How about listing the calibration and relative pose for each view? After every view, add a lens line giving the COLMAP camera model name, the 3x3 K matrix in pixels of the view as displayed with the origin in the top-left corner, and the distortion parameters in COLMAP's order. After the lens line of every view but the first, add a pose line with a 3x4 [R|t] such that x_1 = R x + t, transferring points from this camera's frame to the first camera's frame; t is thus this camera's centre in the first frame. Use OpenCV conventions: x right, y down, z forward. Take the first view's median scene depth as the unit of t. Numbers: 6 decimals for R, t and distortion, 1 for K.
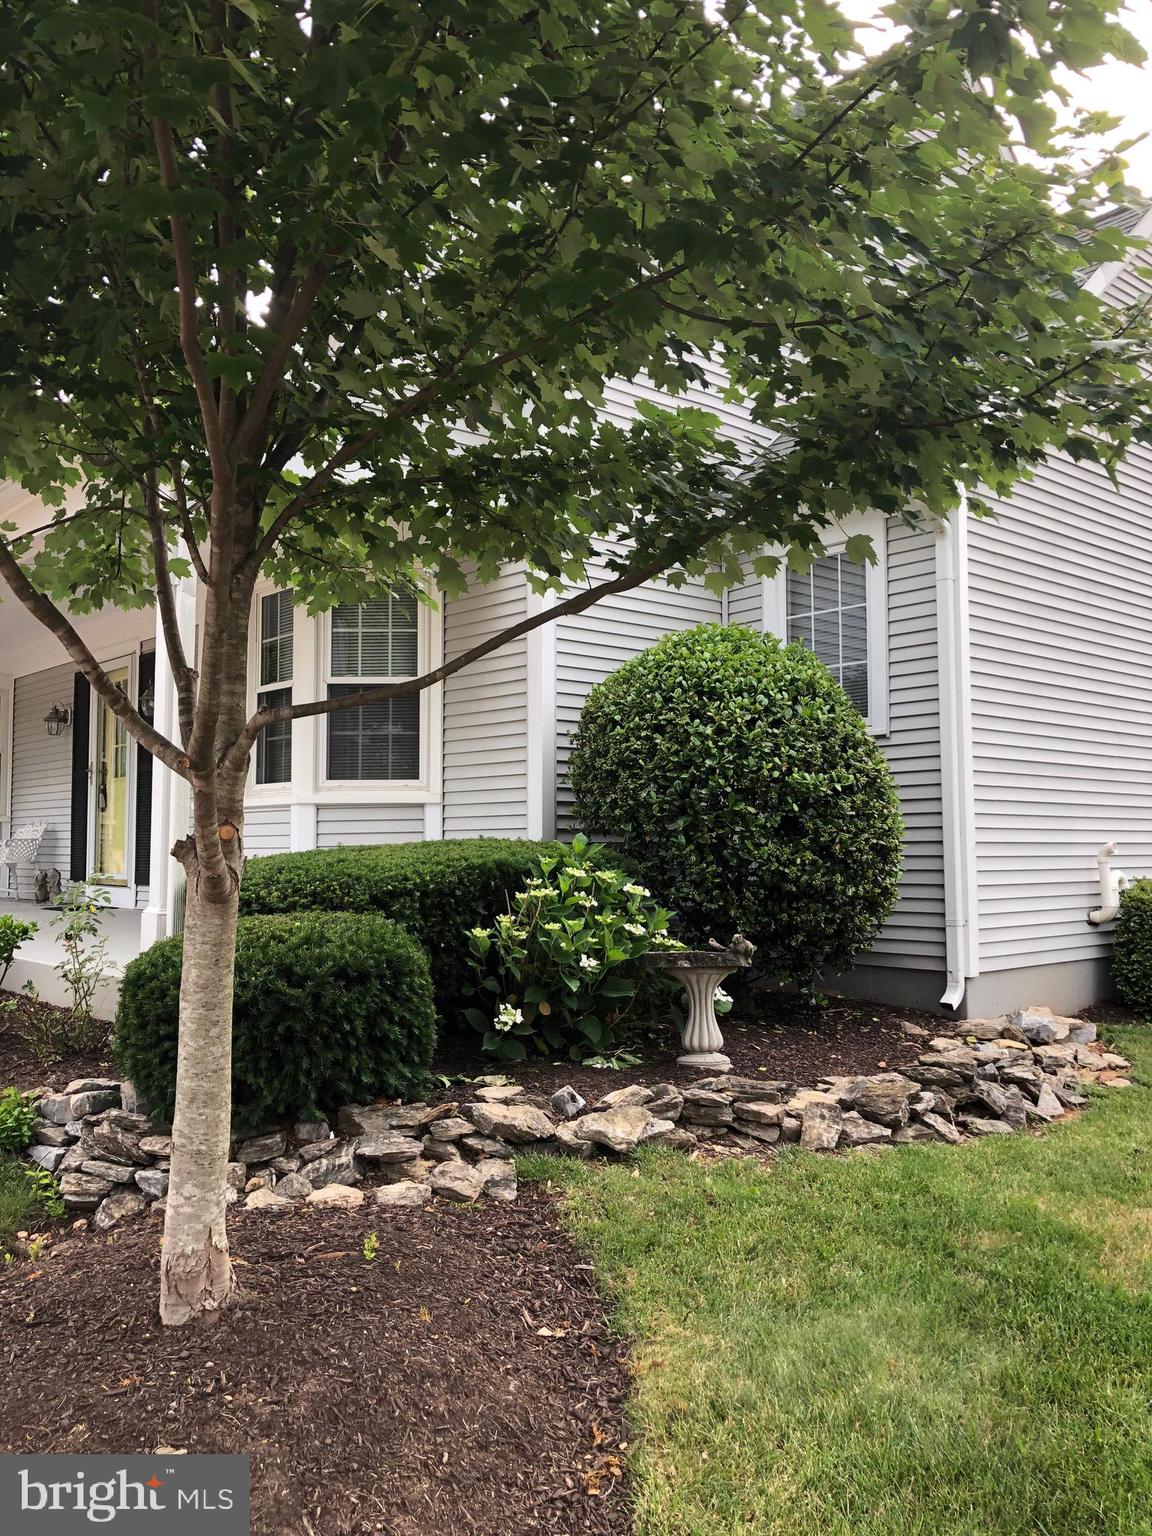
lens RADIAL K [[1258.7, 0, 574.2], [0, 1258.7, 764.7], [0, 0, 1]] dist [0.035835, -0.045559]
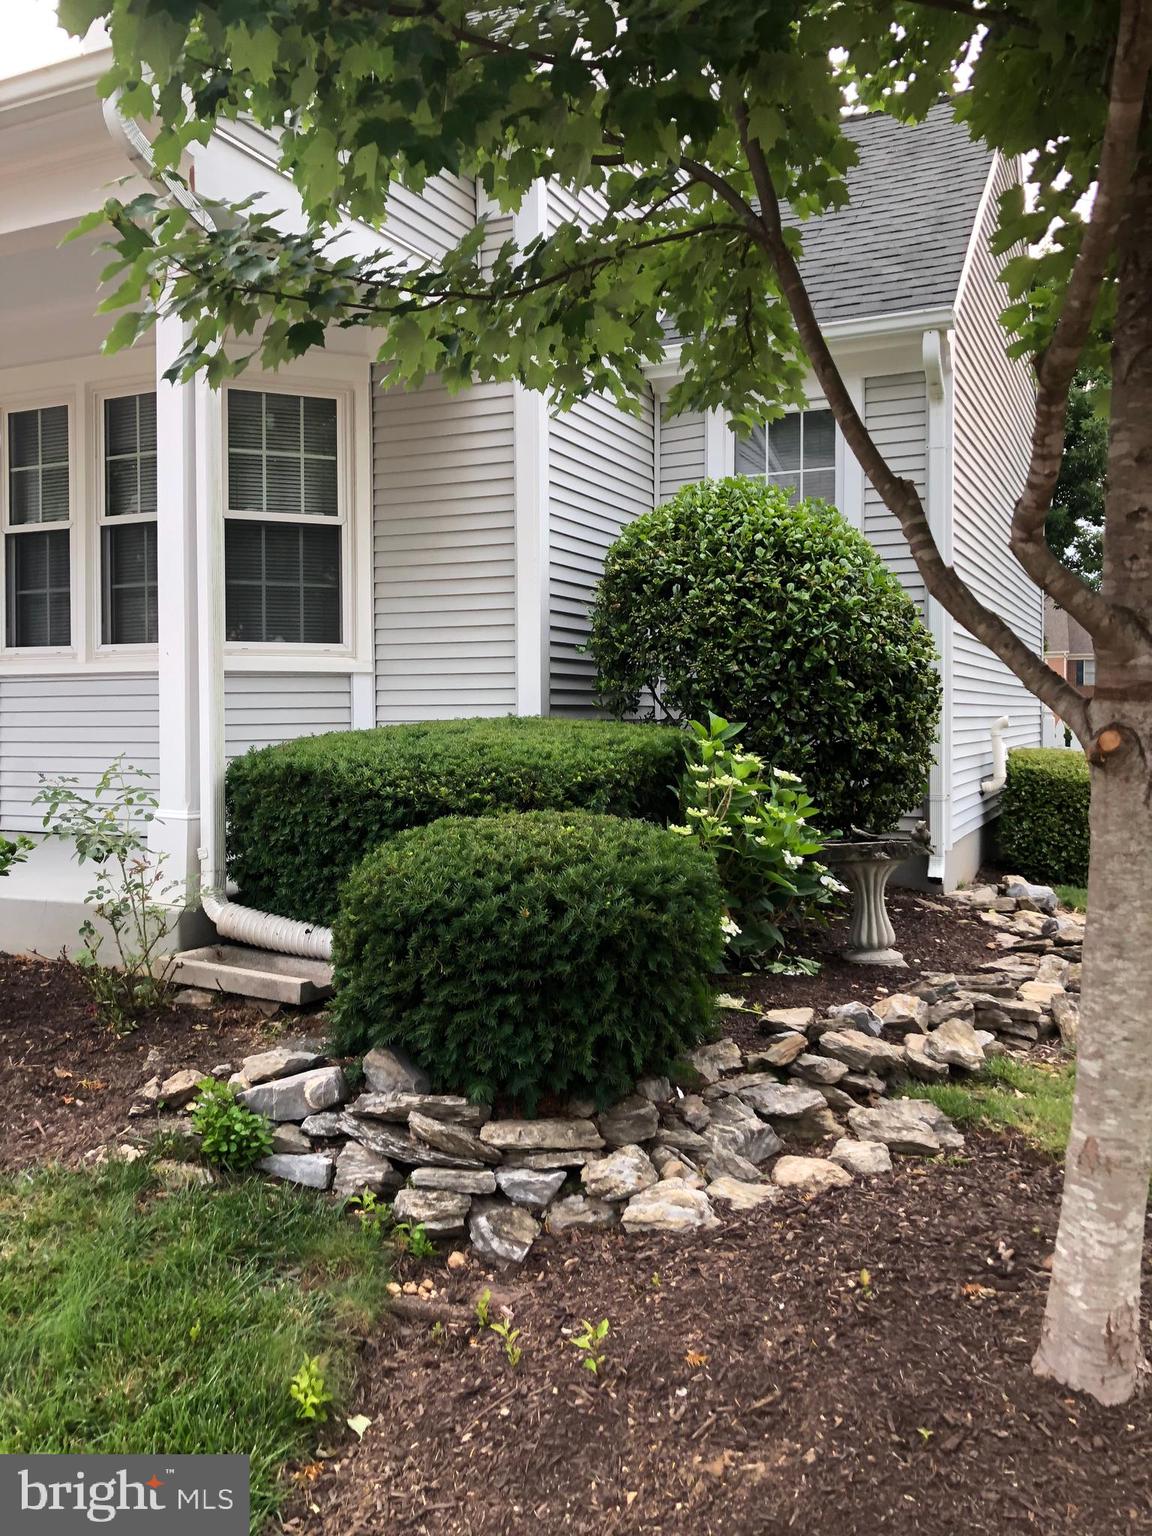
lens RADIAL K [[1258.7, 0, 576.1], [0, 1258.7, 767.5], [0, 0, 1]] dist [0.035835, -0.045559]
pose [[0.913548, -0.019429, 0.406267, -0.404687], [-0.023466, 0.994677, 0.100335, 0.007748], [-0.406054, -0.101194, 0.908229, 0.230235]]
